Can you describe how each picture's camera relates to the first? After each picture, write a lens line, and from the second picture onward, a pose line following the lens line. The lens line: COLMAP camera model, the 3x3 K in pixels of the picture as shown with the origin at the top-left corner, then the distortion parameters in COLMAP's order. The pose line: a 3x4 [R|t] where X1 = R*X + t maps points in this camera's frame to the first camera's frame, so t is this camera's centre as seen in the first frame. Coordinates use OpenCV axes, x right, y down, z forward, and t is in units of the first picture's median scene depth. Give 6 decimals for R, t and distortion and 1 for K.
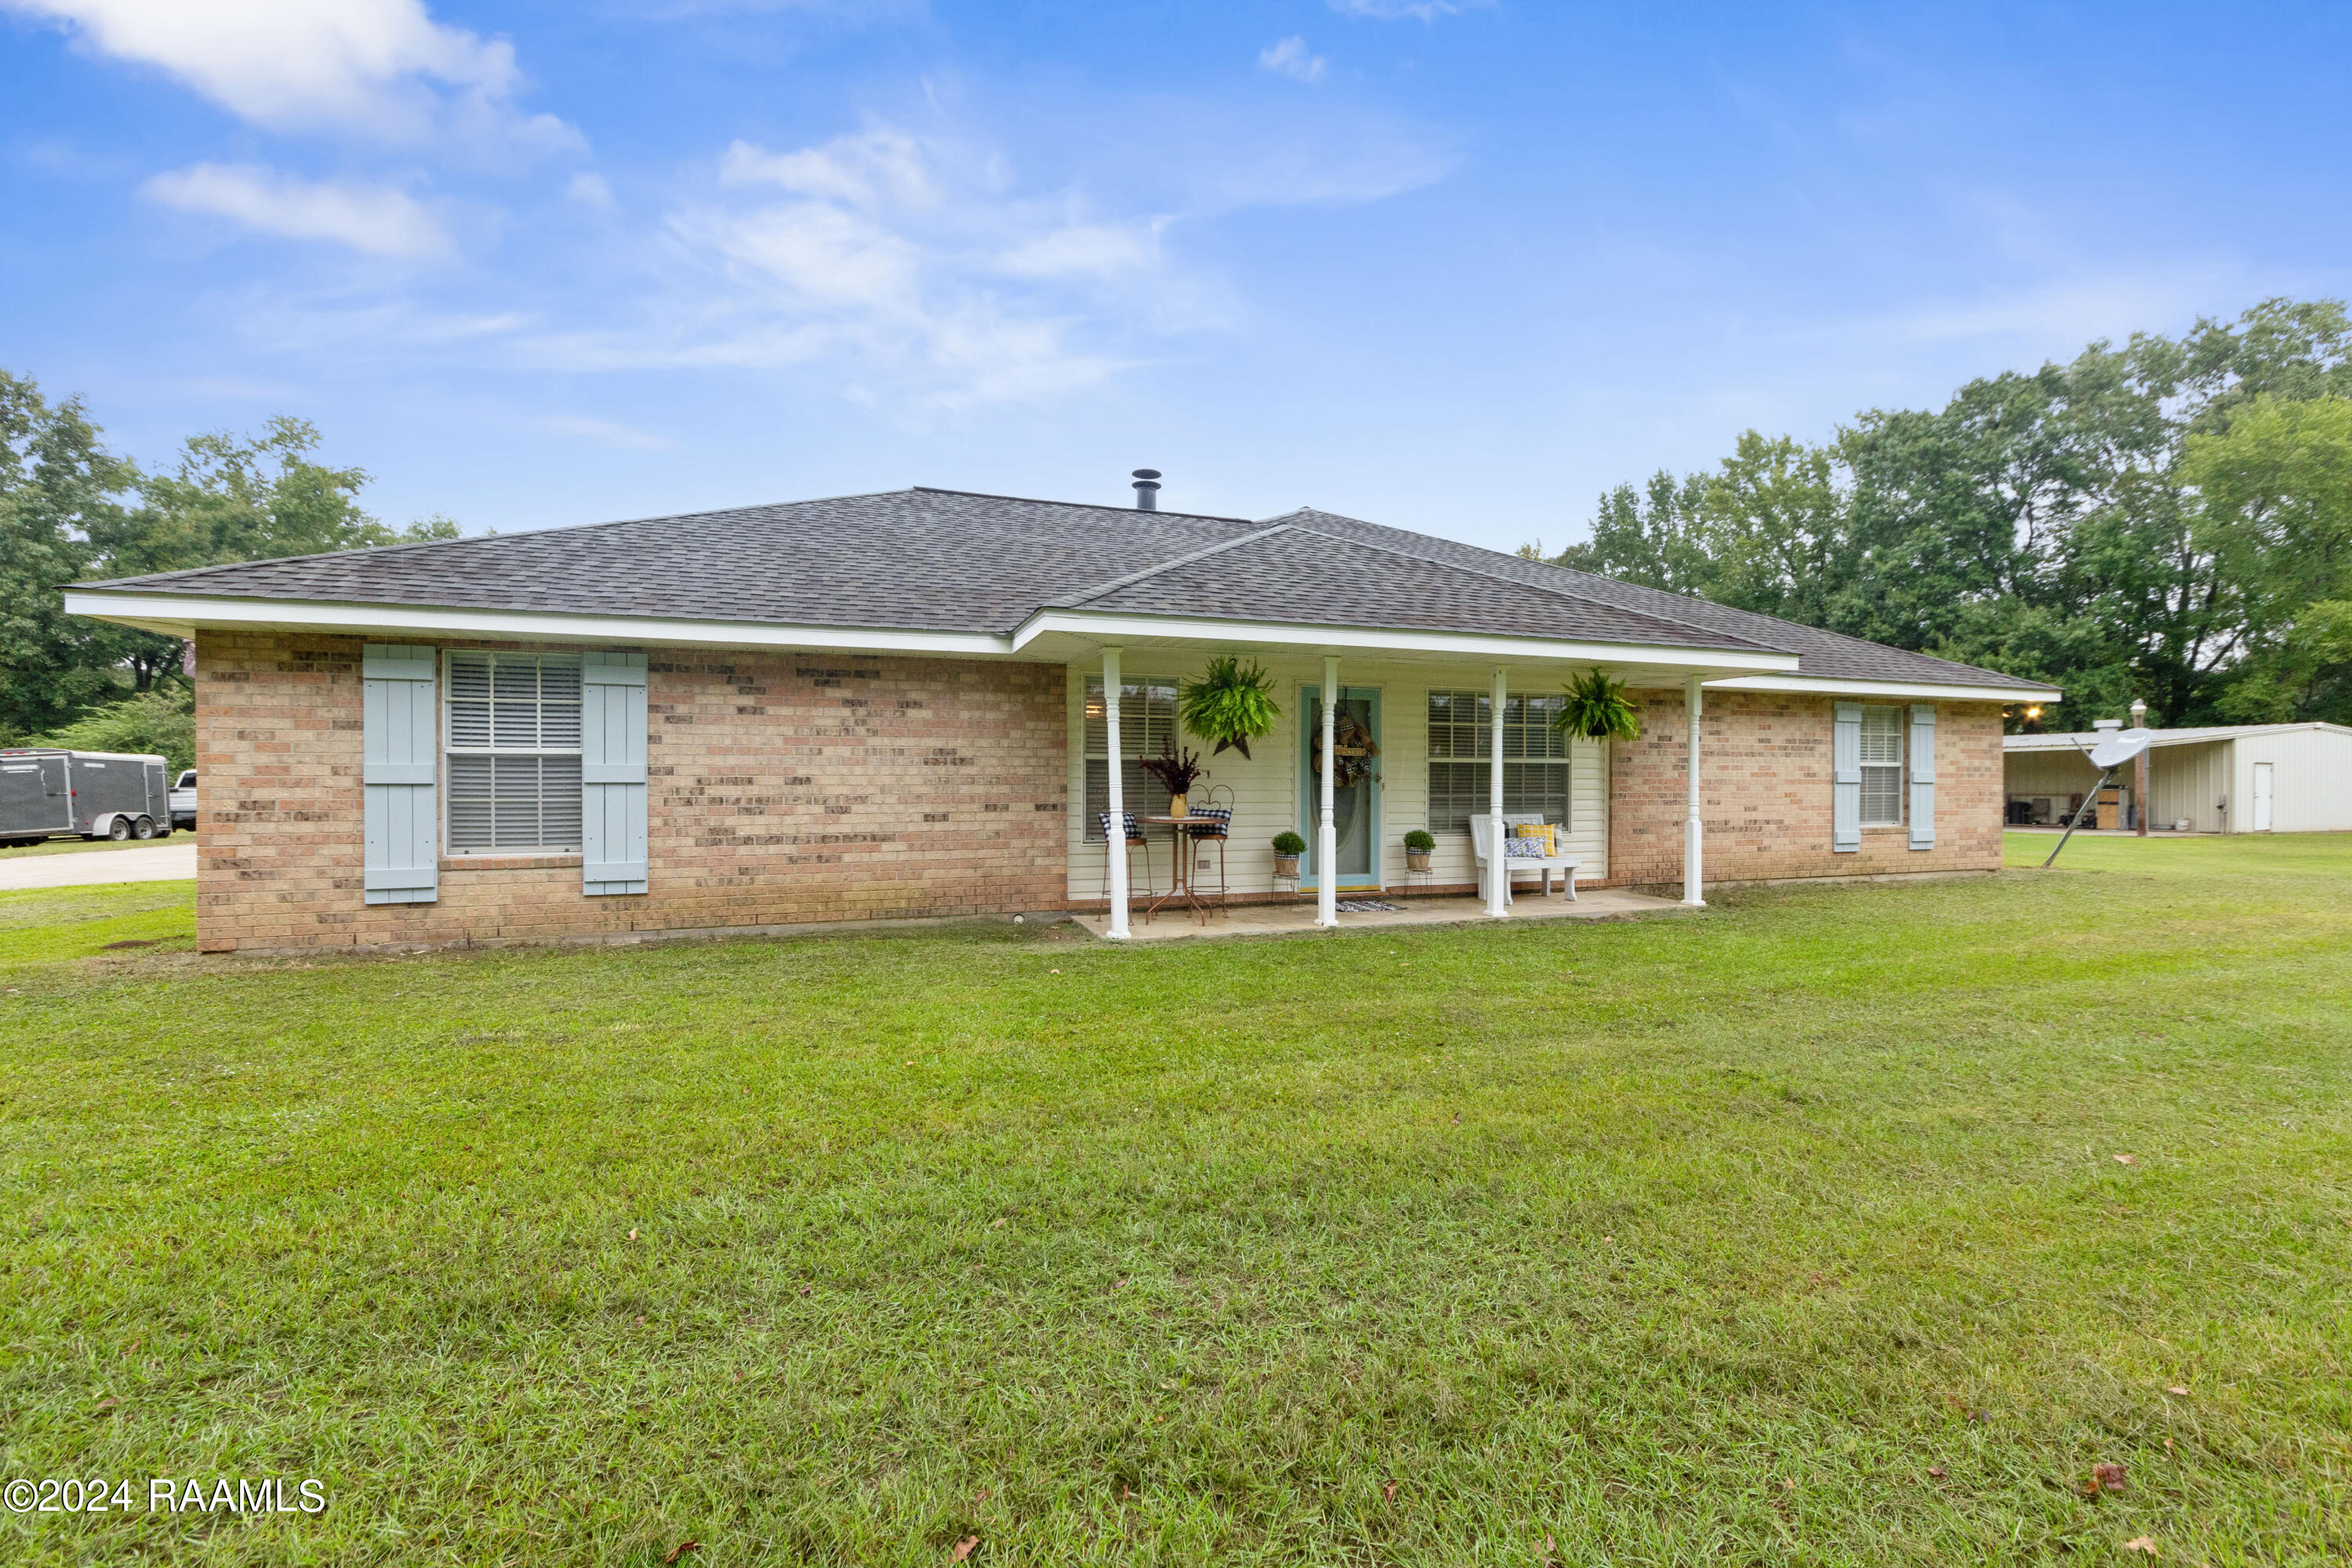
lens RADIAL K [[953.0, 0, 1177.7], [0, 953.0, 792.1], [0, 0, 1]] dist [-0.004479, 0.005385]
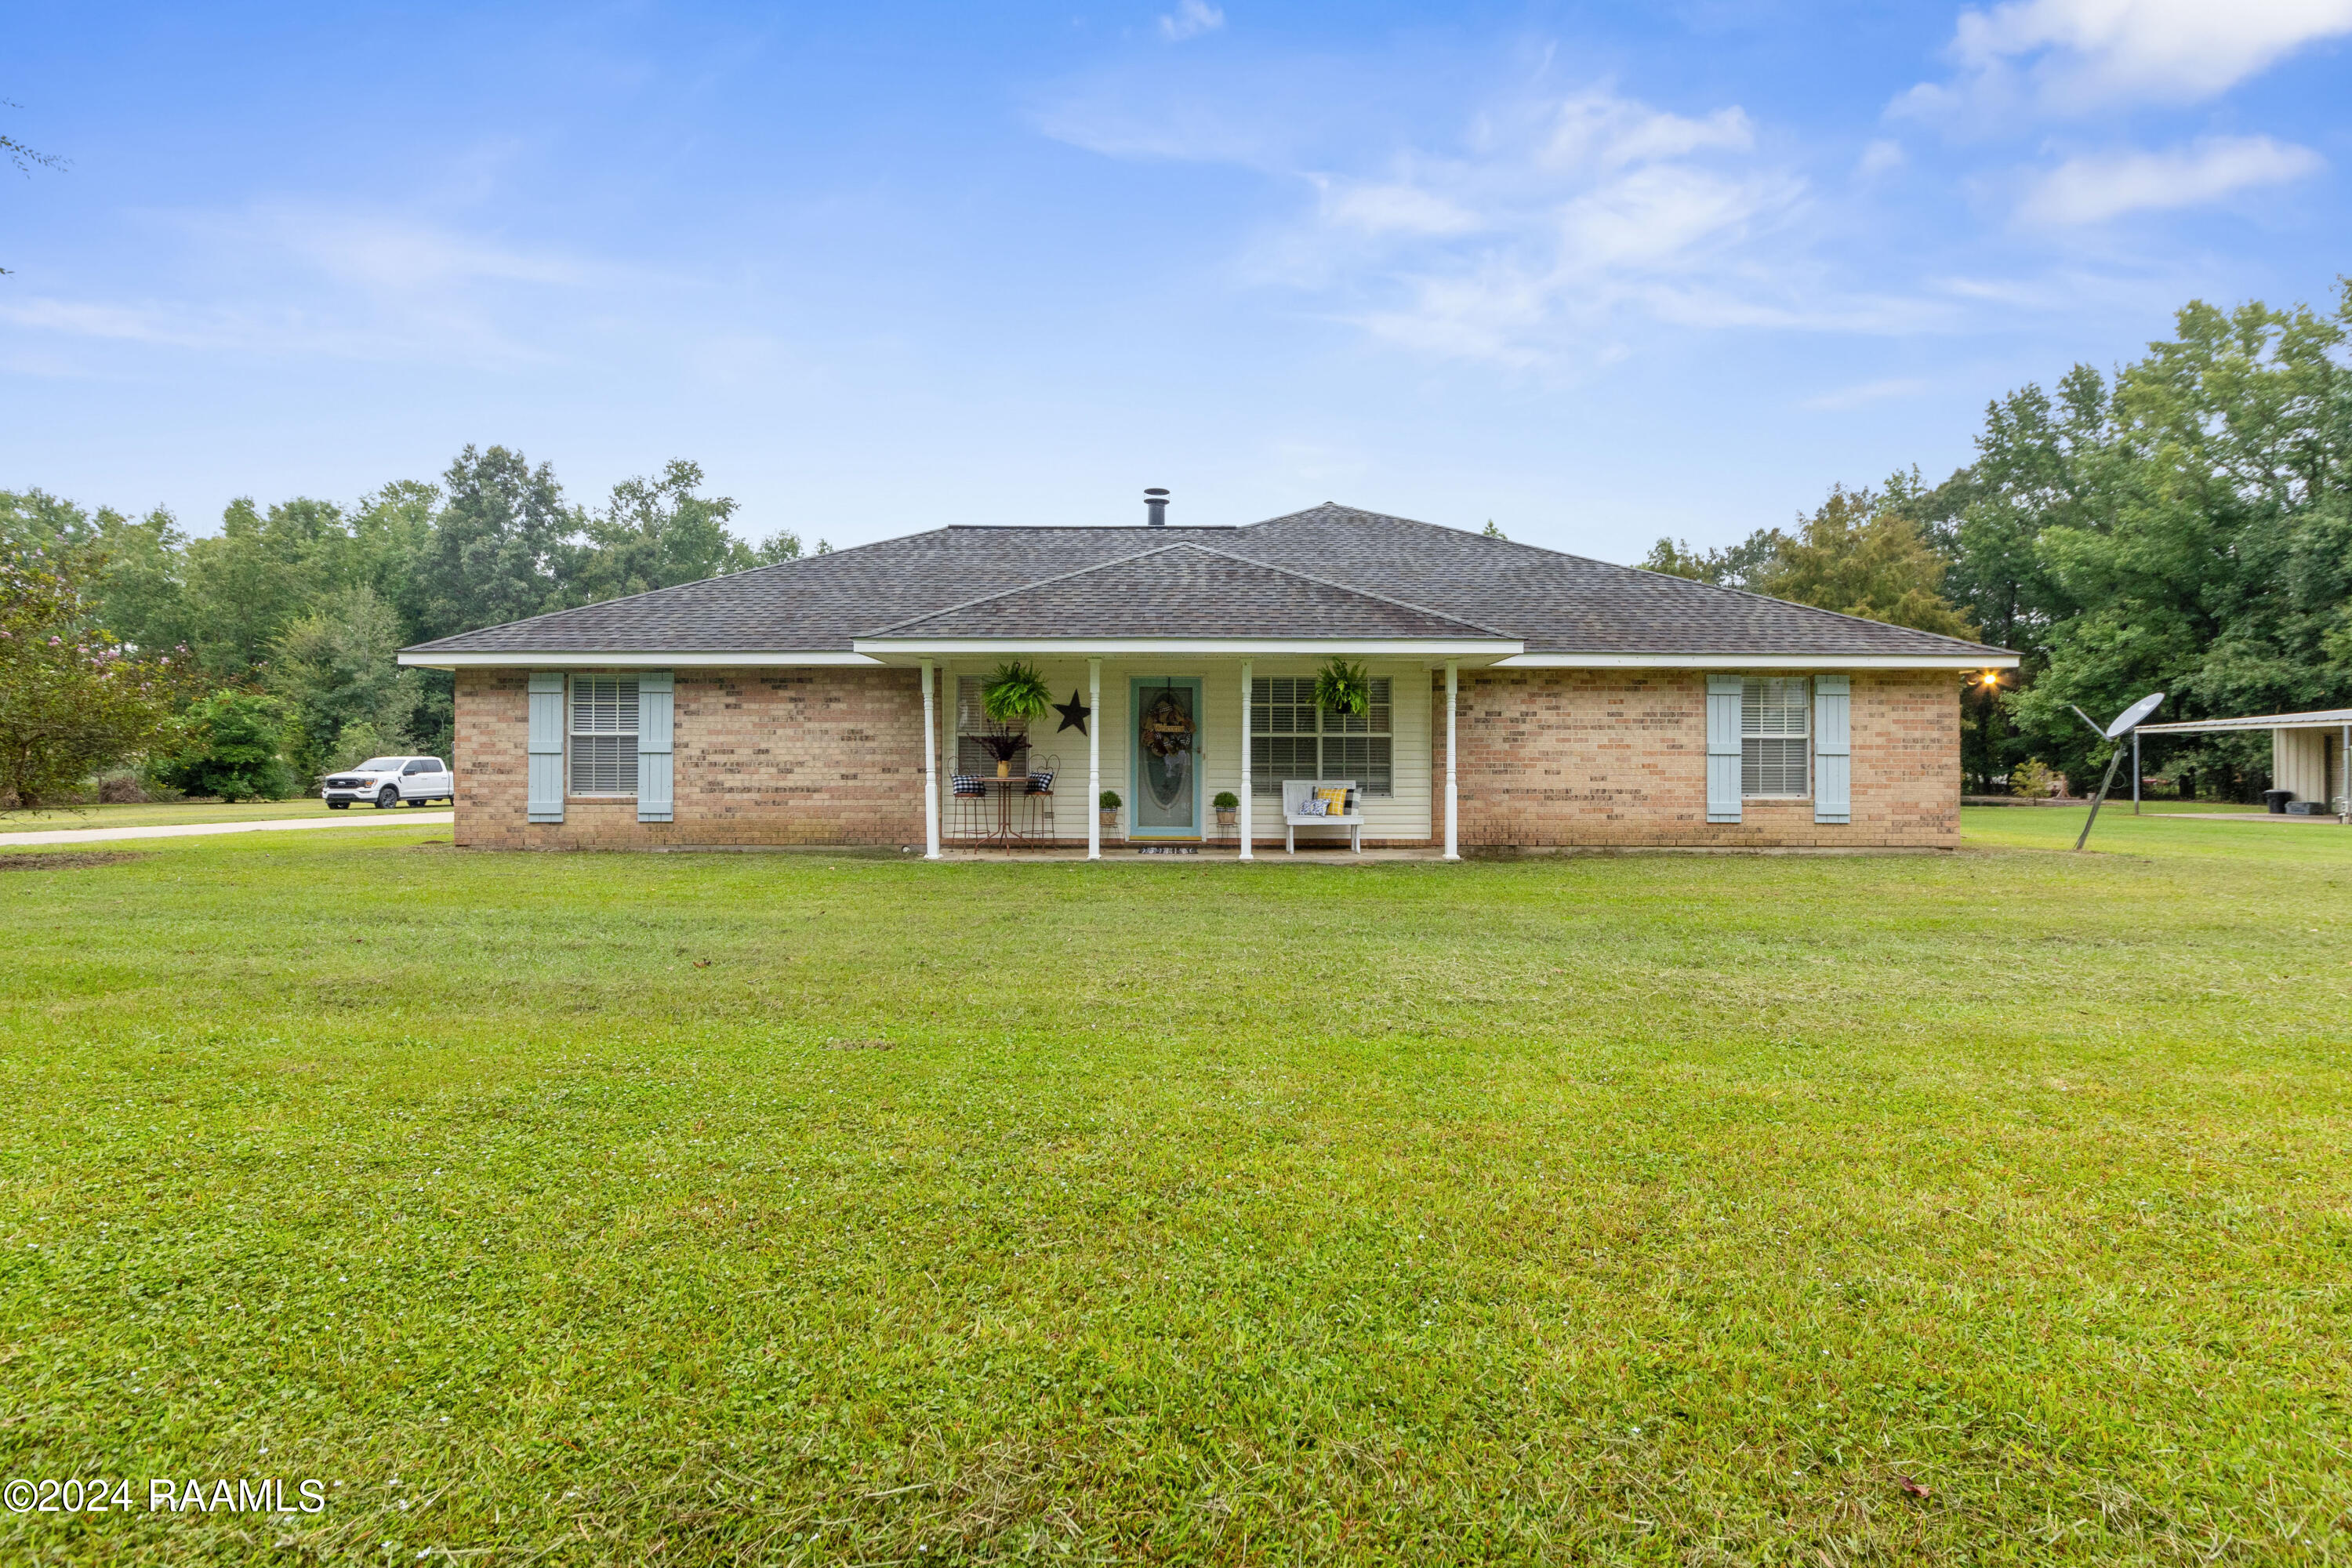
lens RADIAL K [[1052.5, 0, 1176.7], [0, 1052.5, 763.7], [0, 0, 1]] dist [0.000638, -0.000677]
pose [[0.945369, 0.000070, -0.326003, 0.665612], [-0.004805, 0.999894, -0.013719, 0.023578], [0.325967, 0.014536, 0.945269, -0.323171]]
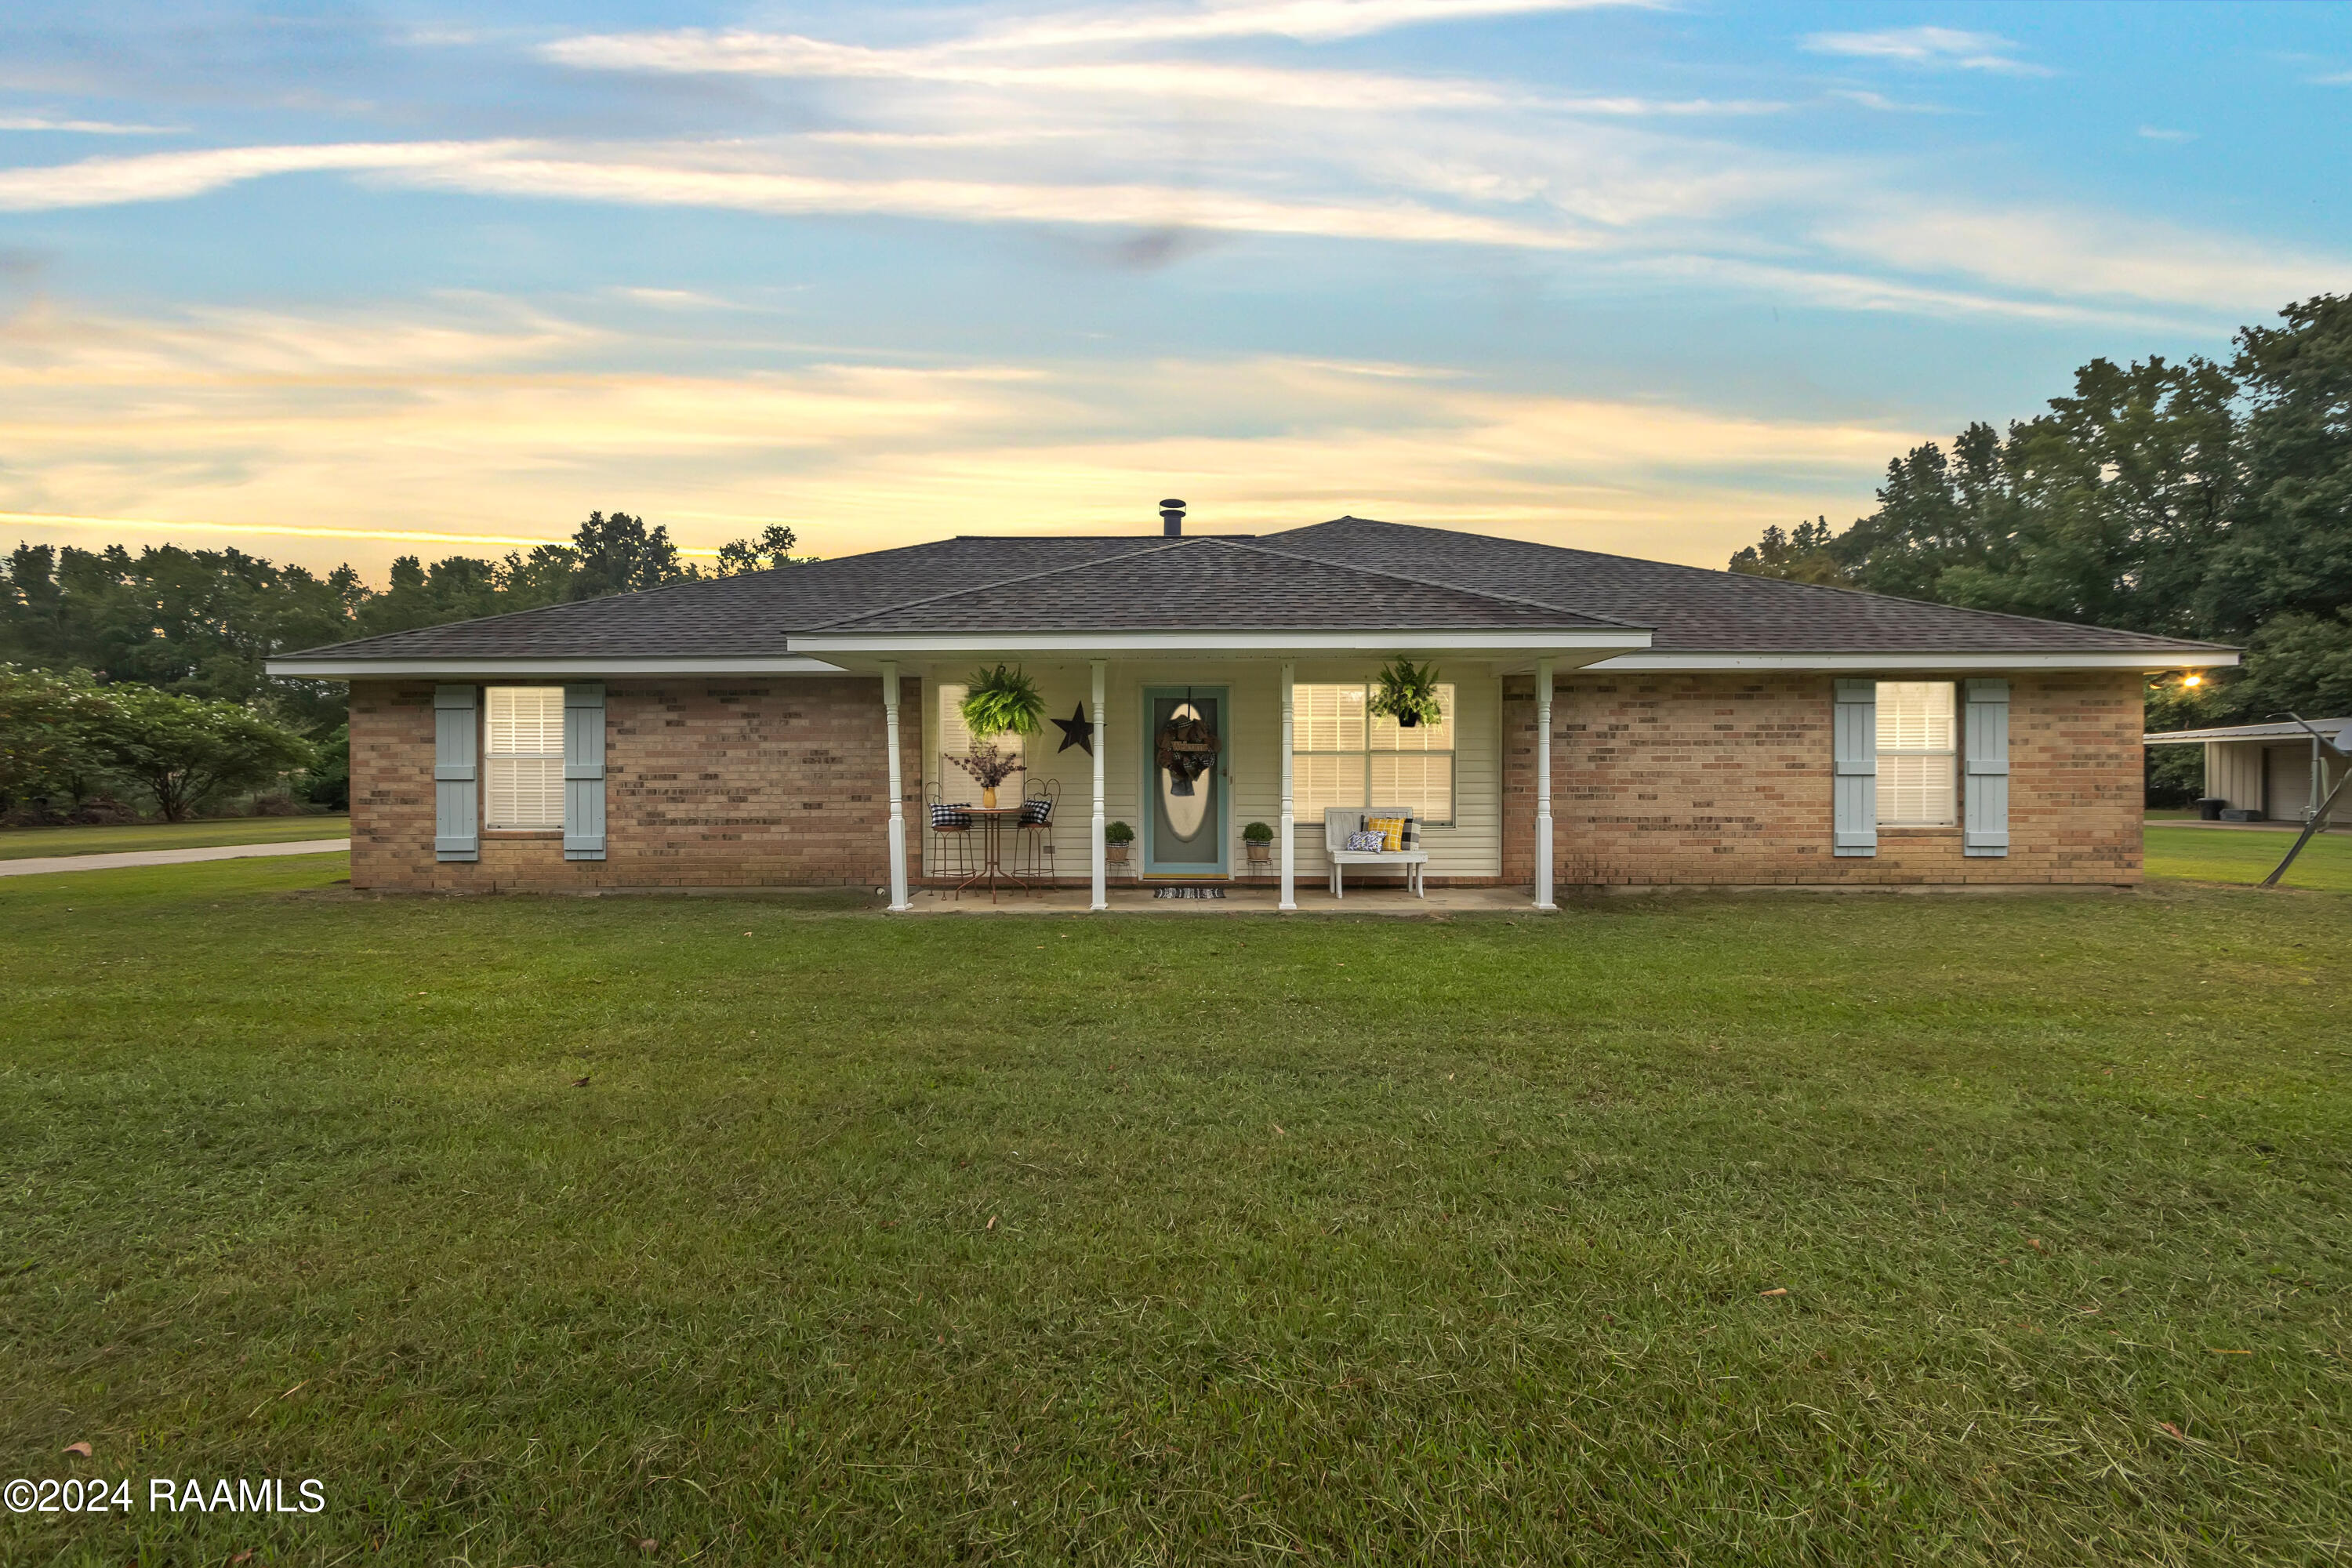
lens RADIAL K [[834.1, 0, 1176.0], [0, 834.1, 784.0], [0, 0, 1]] dist [0.001789, 0.000379]
pose [[0.940811, -0.000405, -0.338932, 0.497183], [-0.000330, 0.999998, -0.002112, 0.000387], [0.338932, 0.002099, 0.940809, 0.124065]]
